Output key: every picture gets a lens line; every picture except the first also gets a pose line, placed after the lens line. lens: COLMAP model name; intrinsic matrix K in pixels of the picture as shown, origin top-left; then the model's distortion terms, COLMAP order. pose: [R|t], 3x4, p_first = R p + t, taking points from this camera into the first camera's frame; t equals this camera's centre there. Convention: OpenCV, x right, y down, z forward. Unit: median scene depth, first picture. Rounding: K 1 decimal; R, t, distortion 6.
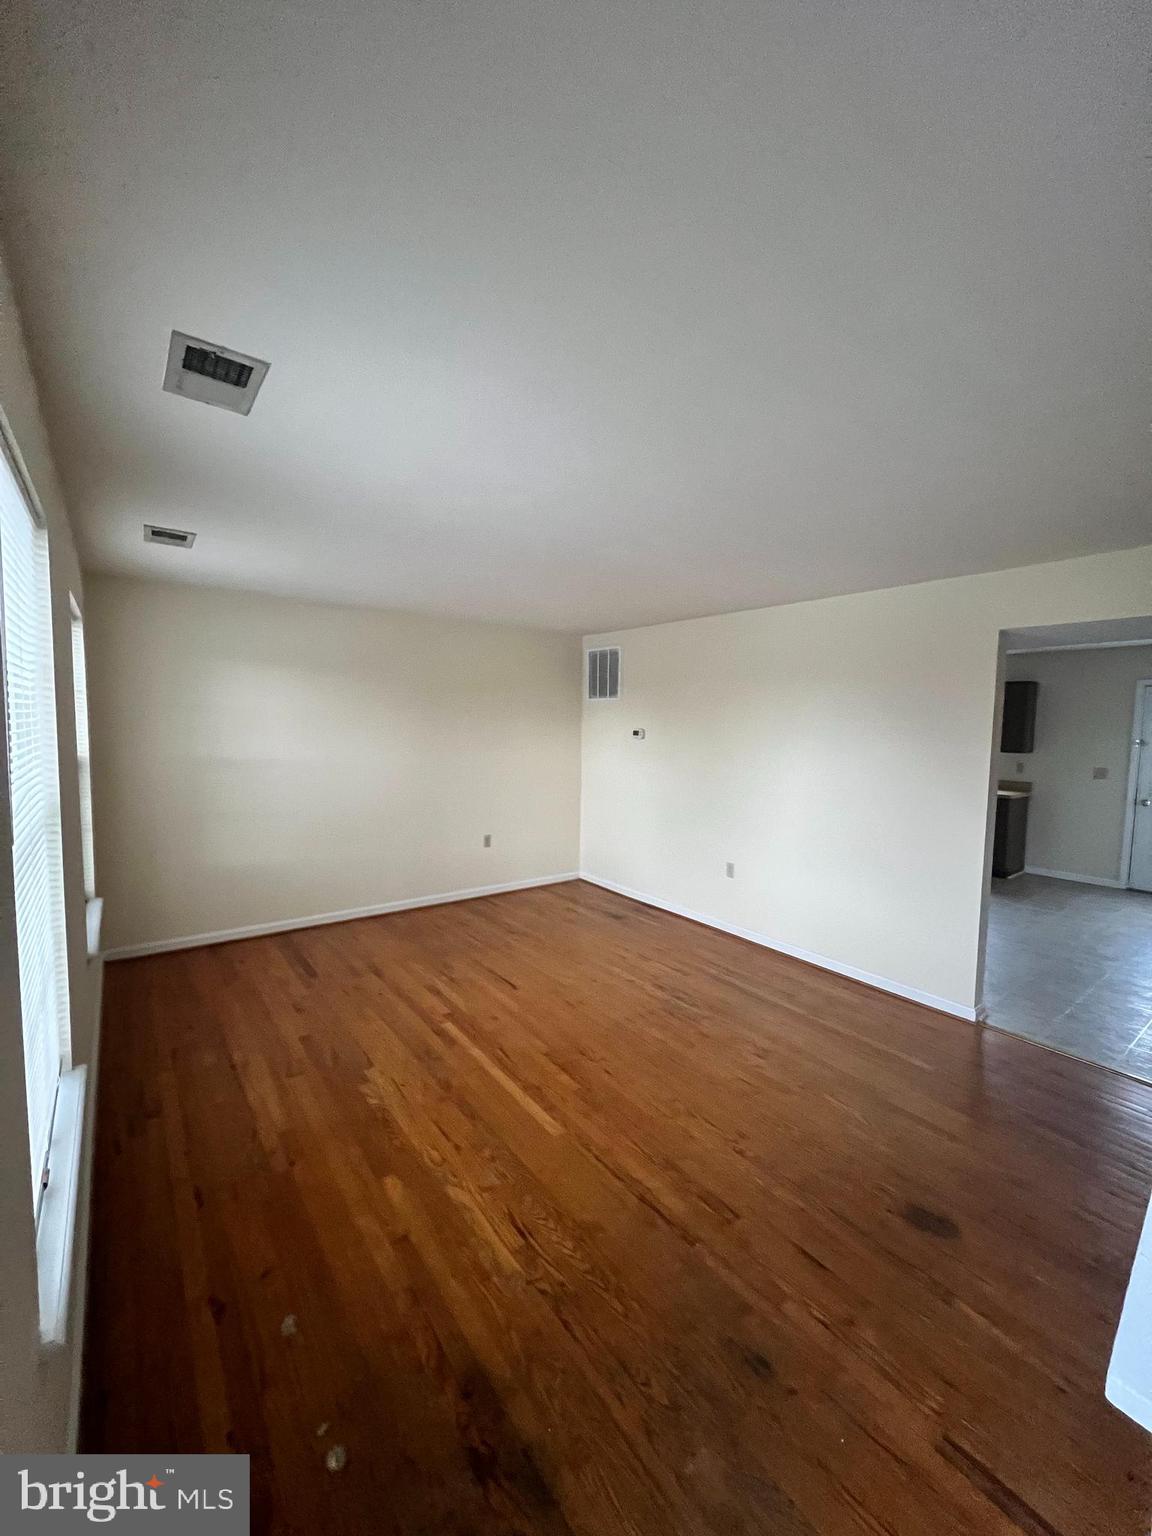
lens RADIAL K [[612.5, 0, 572.4], [0, 612.5, 768.4], [0, 0, 1]] dist [0.000621, 0.000311]
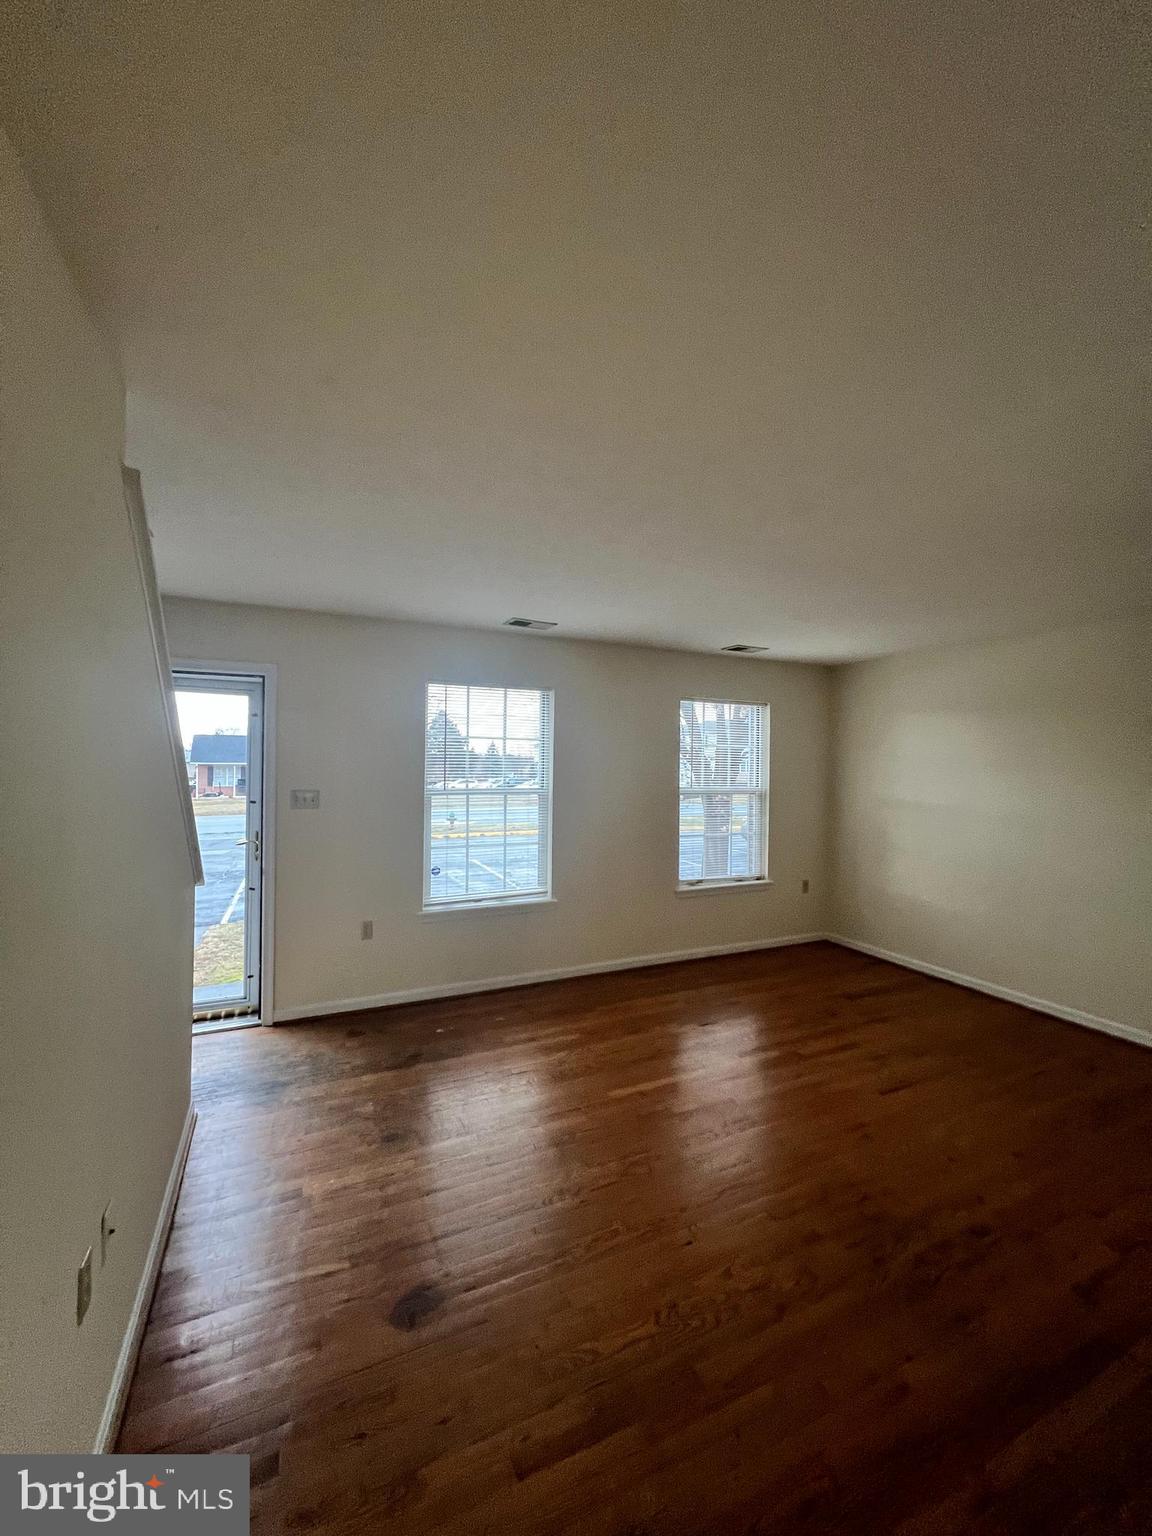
lens RADIAL K [[613.1, 0, 573.8], [0, 613.1, 768.2], [0, 0, 1]] dist [-0.000186, 0.000340]
pose [[-0.199807, -0.011559, -0.979767, 1.096215], [-0.090932, 0.995834, 0.006796, -0.045640], [0.975607, 0.090450, -0.200026, 1.028670]]
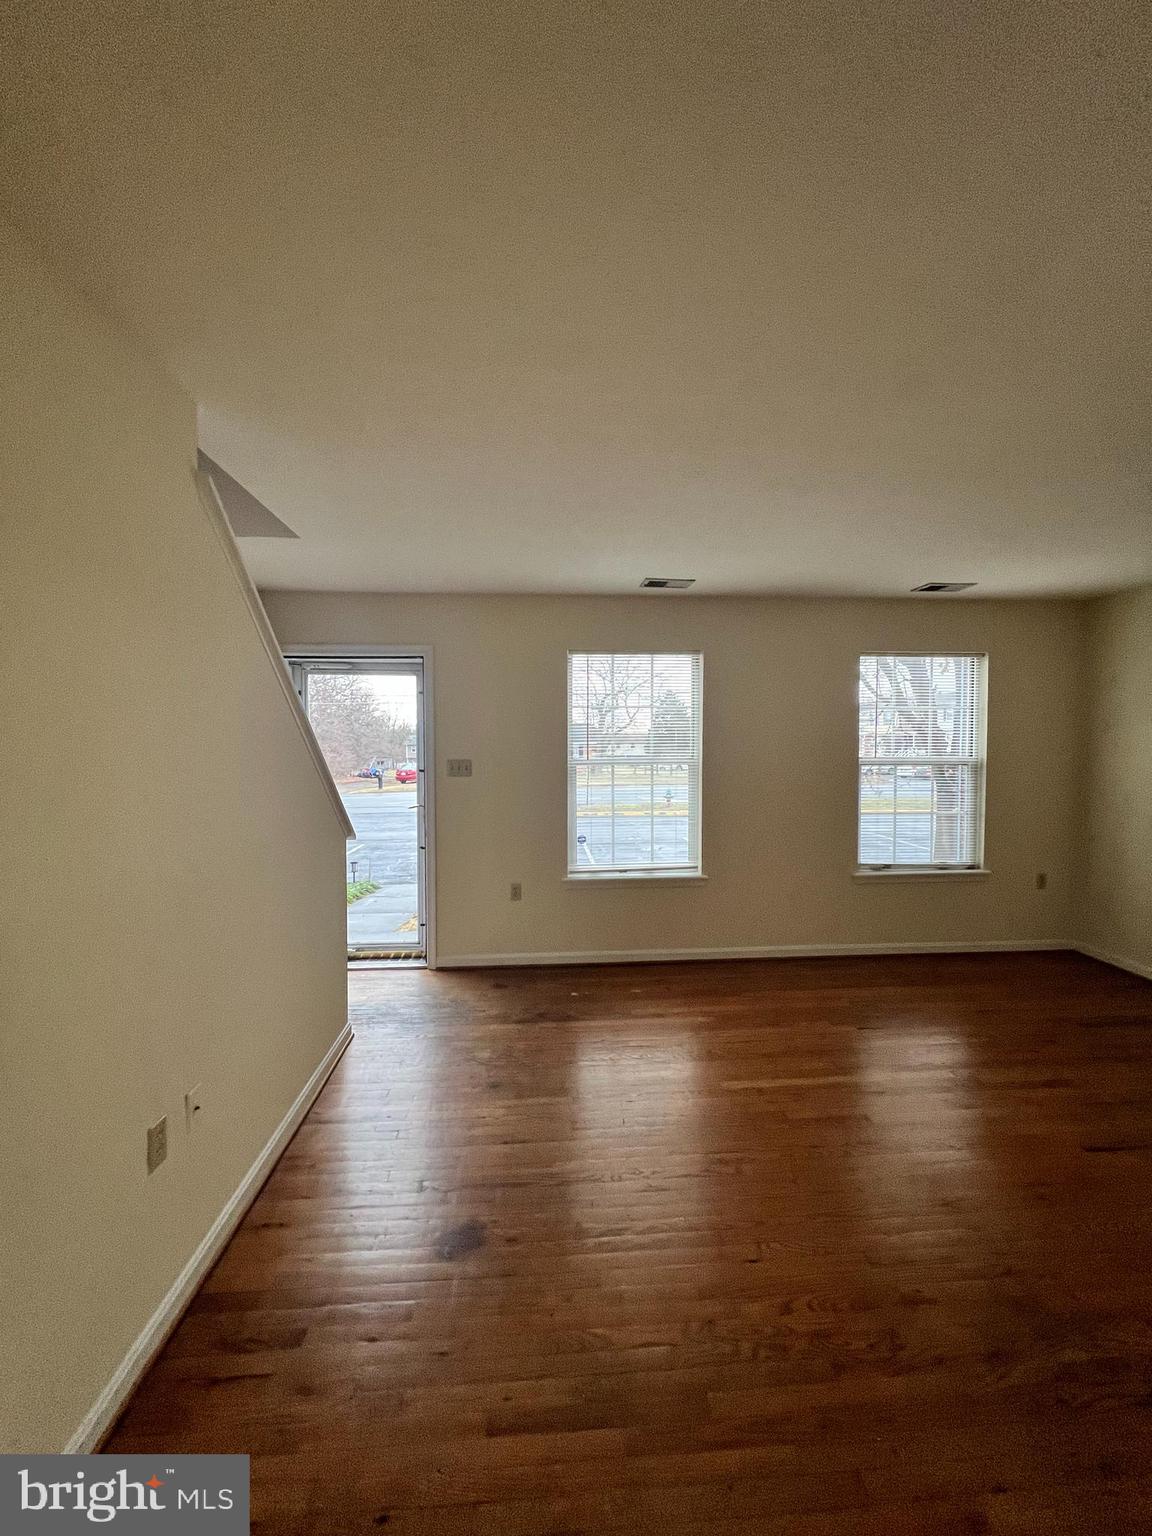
lens RADIAL K [[613.1, 0, 573.8], [0, 613.1, 768.2], [0, 0, 1]] dist [-0.000186, 0.000340]
pose [[-0.540702, 0.021730, -0.840934, 0.971901], [-0.070050, 0.995031, 0.070752, -0.036439], [0.838293, 0.097163, -0.536493, 1.214929]]
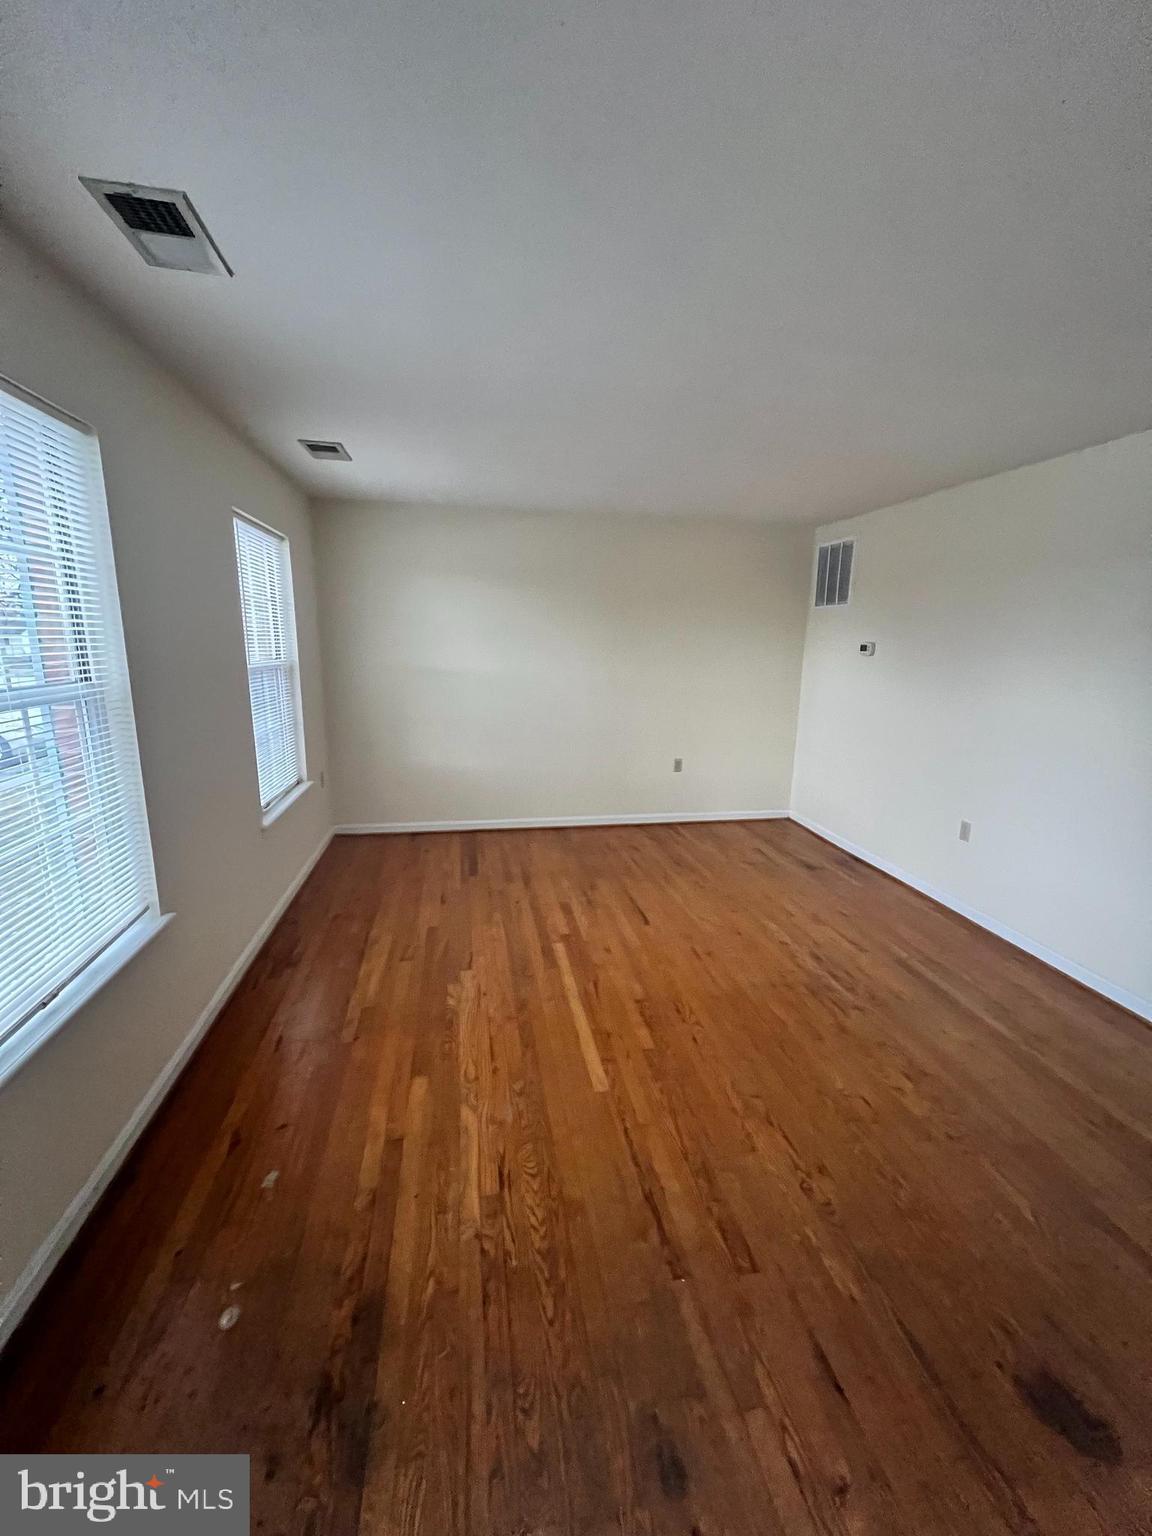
lens RADIAL K [[612.5, 0, 572.4], [0, 612.5, 768.4], [0, 0, 1]] dist [0.000621, 0.000311]
pose [[0.894243, 0.092031, -0.438018, 0.266189], [-0.036961, 0.990474, 0.132648, 0.012469], [0.446053, -0.102430, 0.889126, 0.215955]]
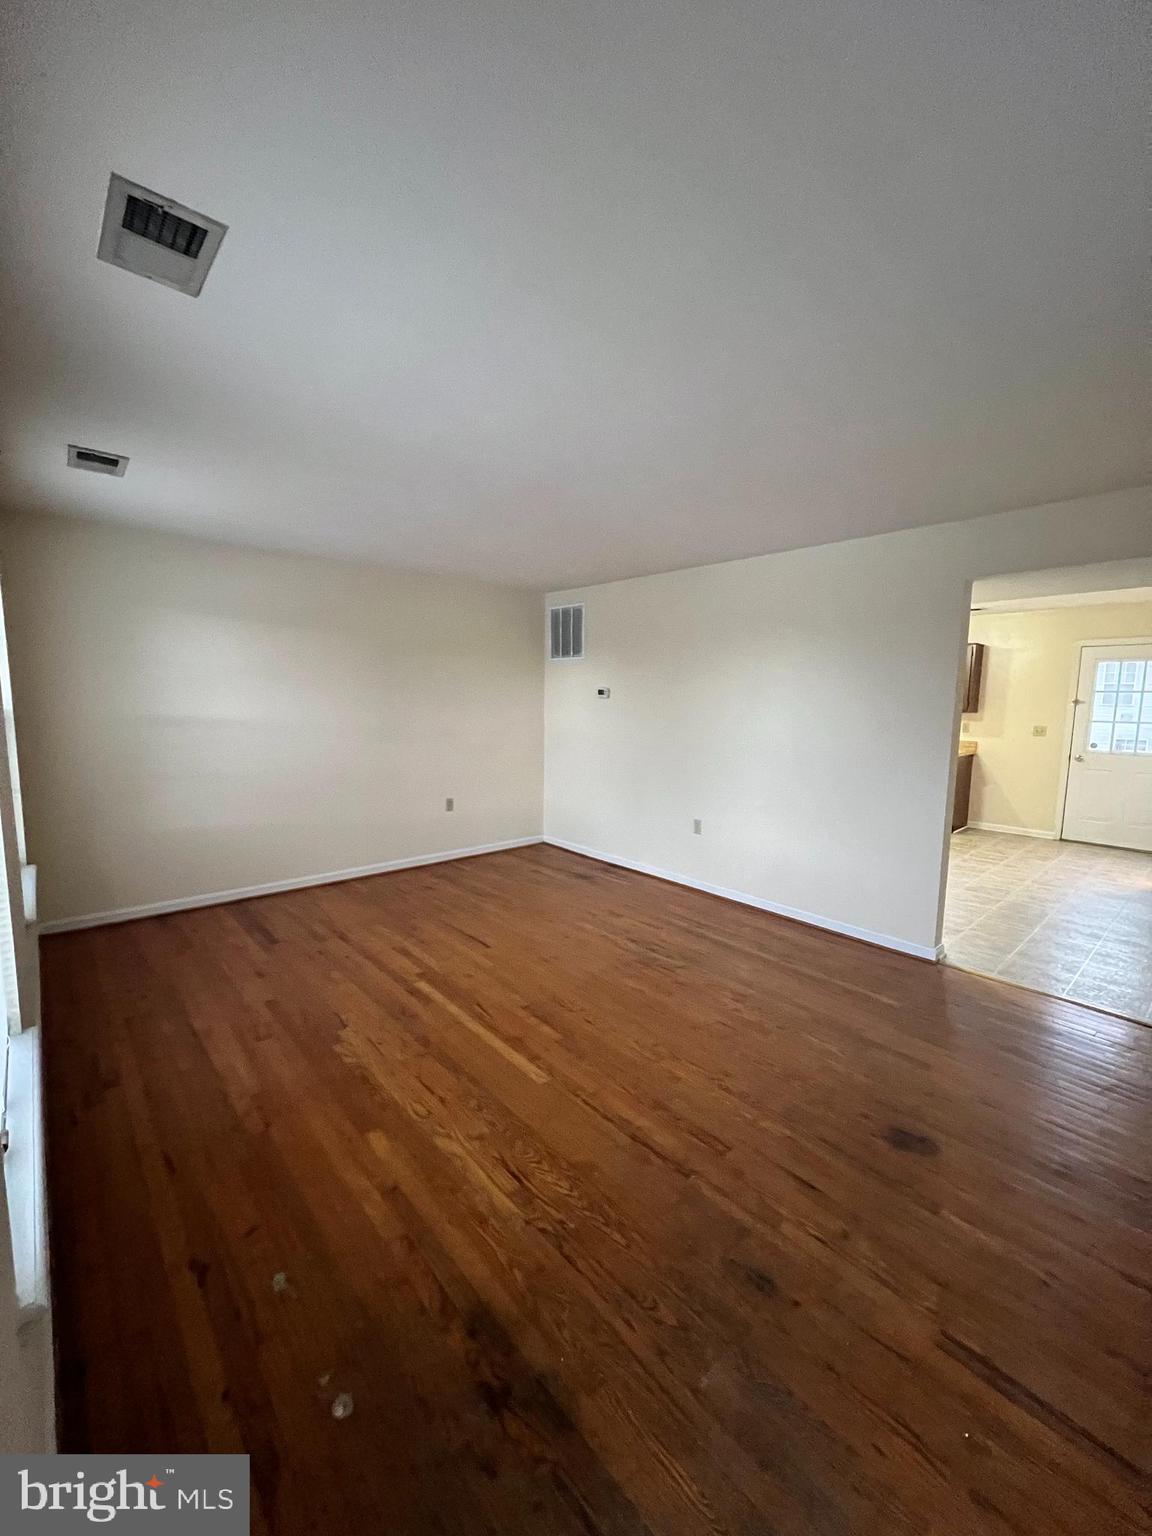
lens RADIAL K [[615.5, 0, 571.8], [0, 615.5, 769.7], [0, 0, 1]] dist [0.001490, 0.000212]
pose [[0.996808, -0.013159, 0.078749, -0.046591], [0.009672, 0.998963, 0.044488, 0.046442], [-0.079252, -0.043585, 0.995901, 0.027486]]
